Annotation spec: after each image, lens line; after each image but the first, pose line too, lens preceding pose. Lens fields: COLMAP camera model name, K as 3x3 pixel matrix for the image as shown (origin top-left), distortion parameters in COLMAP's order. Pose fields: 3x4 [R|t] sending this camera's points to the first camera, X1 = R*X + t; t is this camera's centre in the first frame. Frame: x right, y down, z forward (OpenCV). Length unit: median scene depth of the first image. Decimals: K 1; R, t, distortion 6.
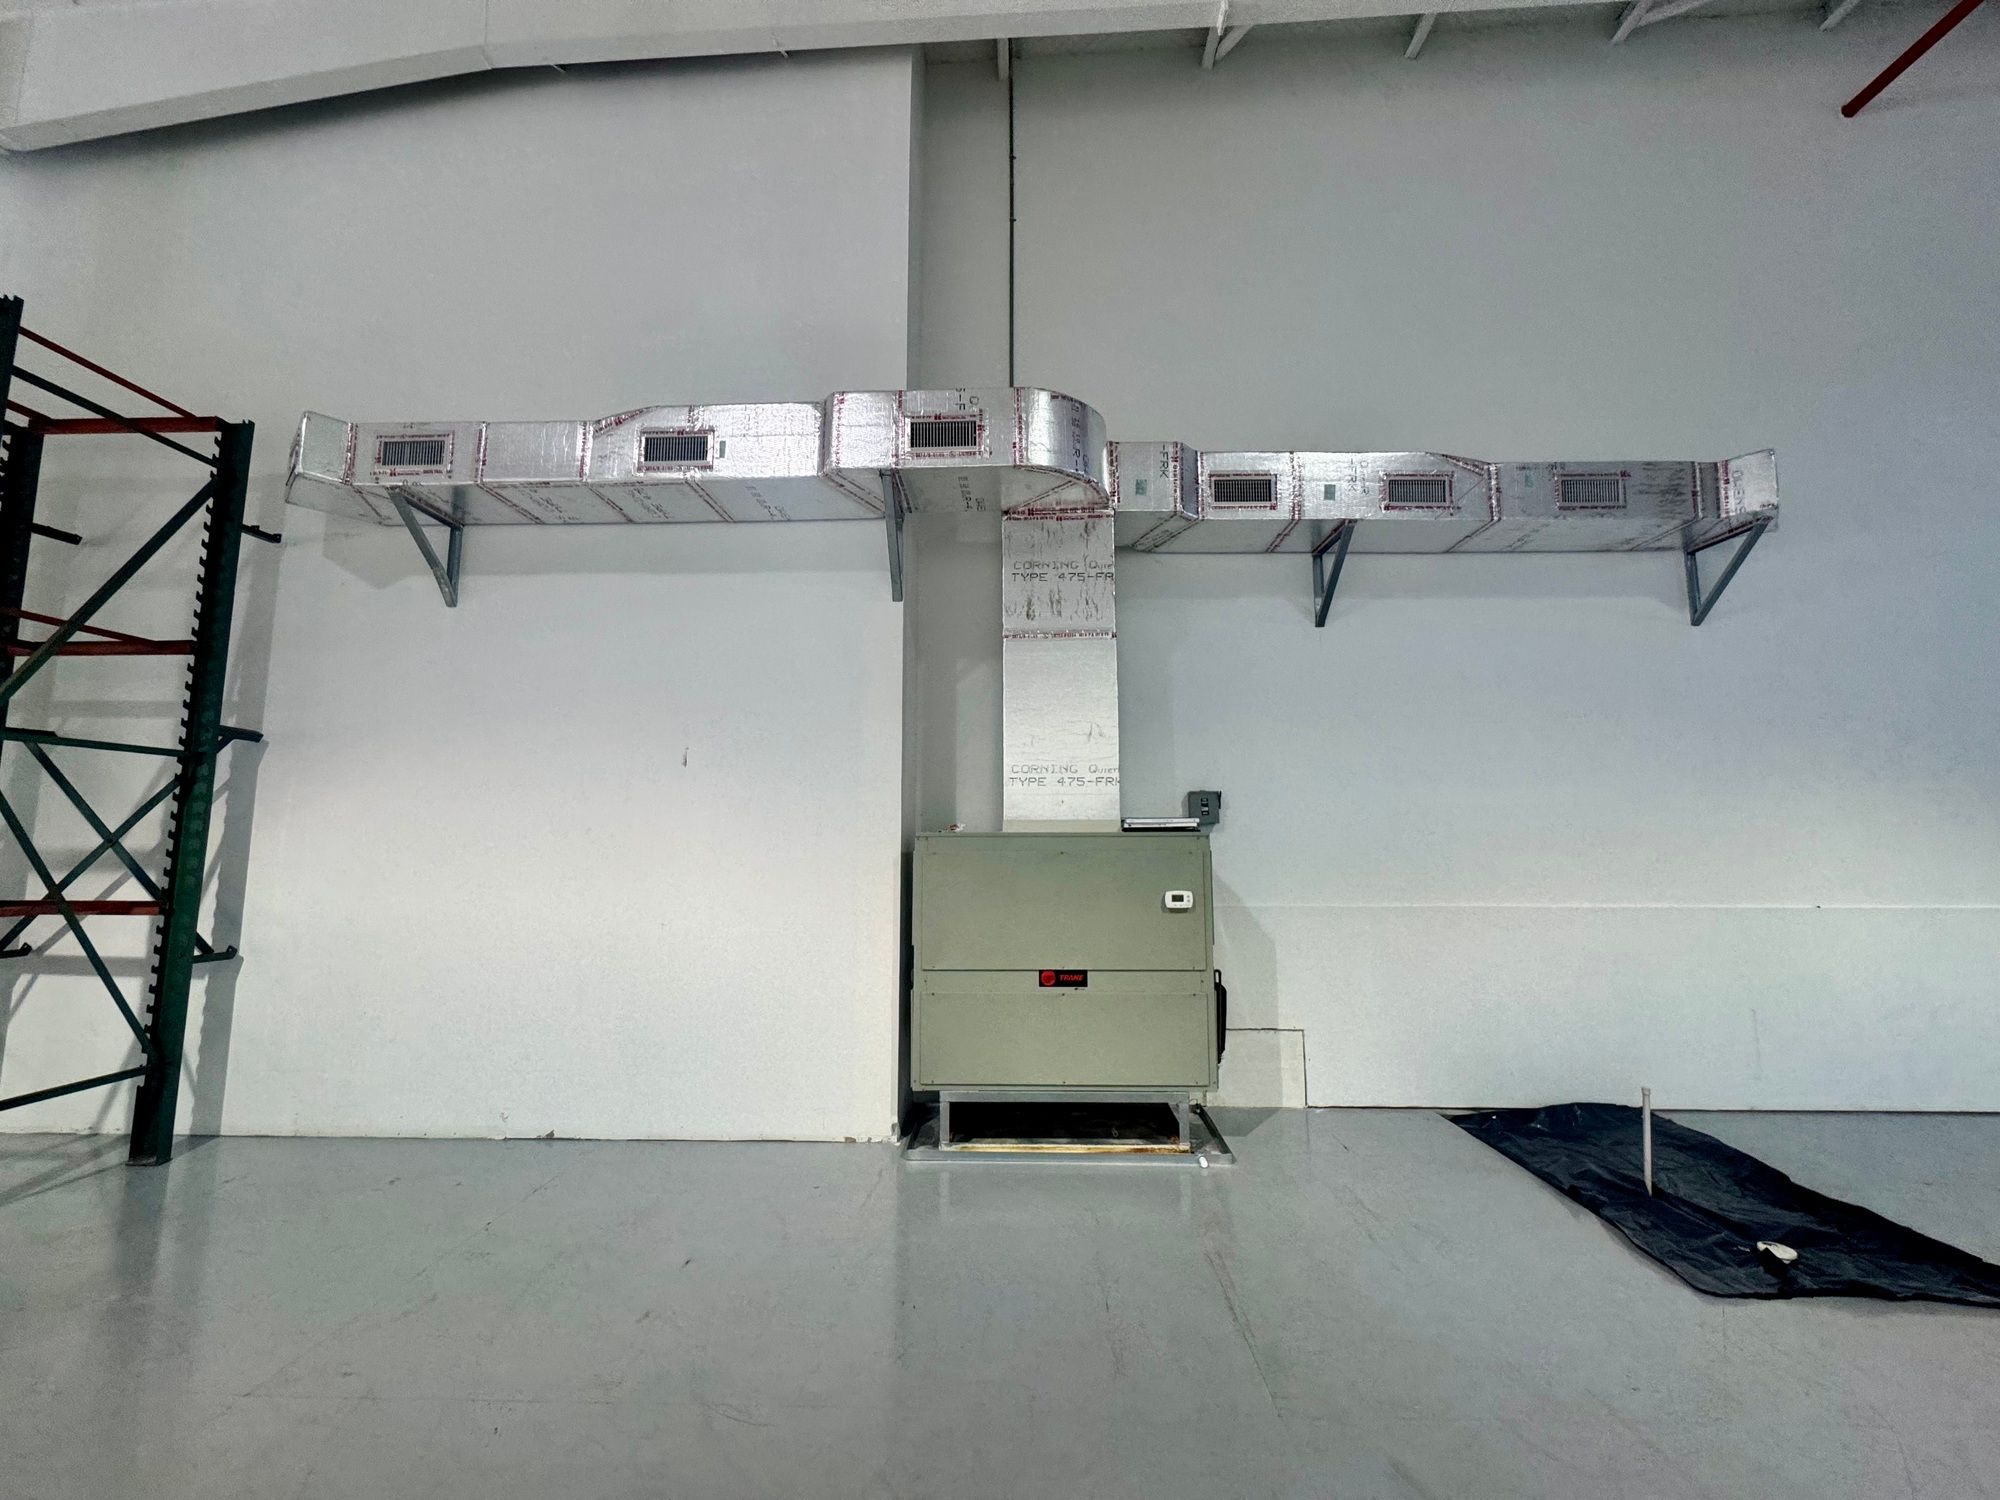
lens RADIAL K [[790.7, 0, 1003.7], [0, 790.7, 752.7], [0, 0, 1]] dist [-0.002423, -0.000336]
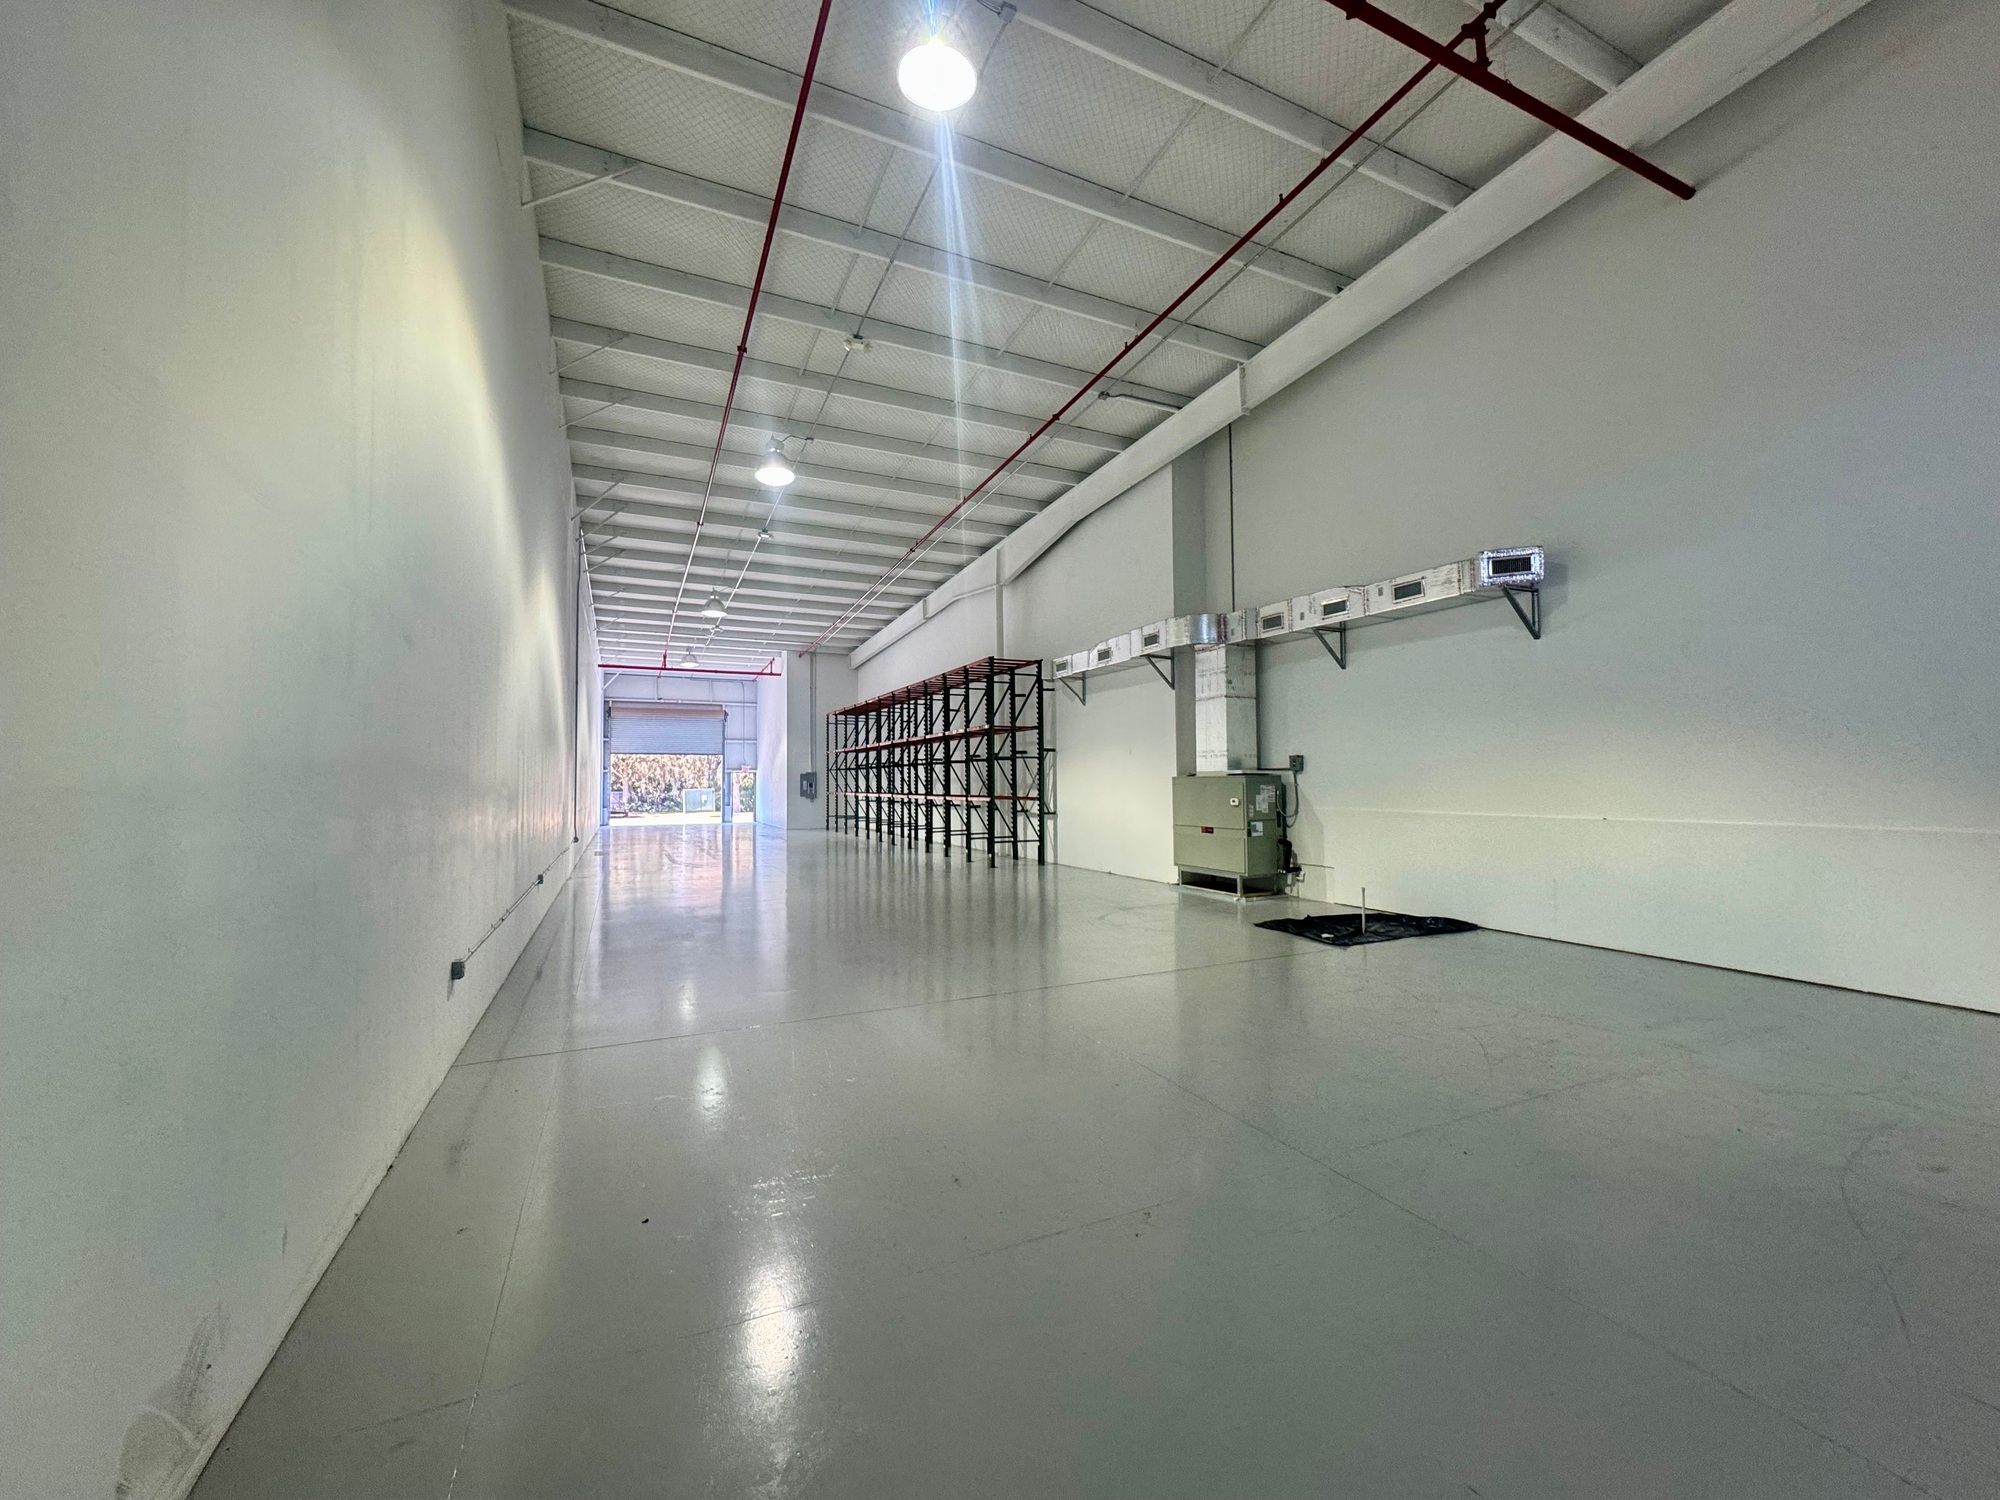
lens RADIAL K [[790.7, 0, 996.7], [0, 790.7, 754.4], [0, 0, 1]] dist [-0.002423, -0.000336]
pose [[0.453273, -0.035414, -0.890668, 1.991795], [0.112775, 0.993459, 0.017891, -0.093141], [0.884209, -0.108555, 0.454302, -0.770289]]
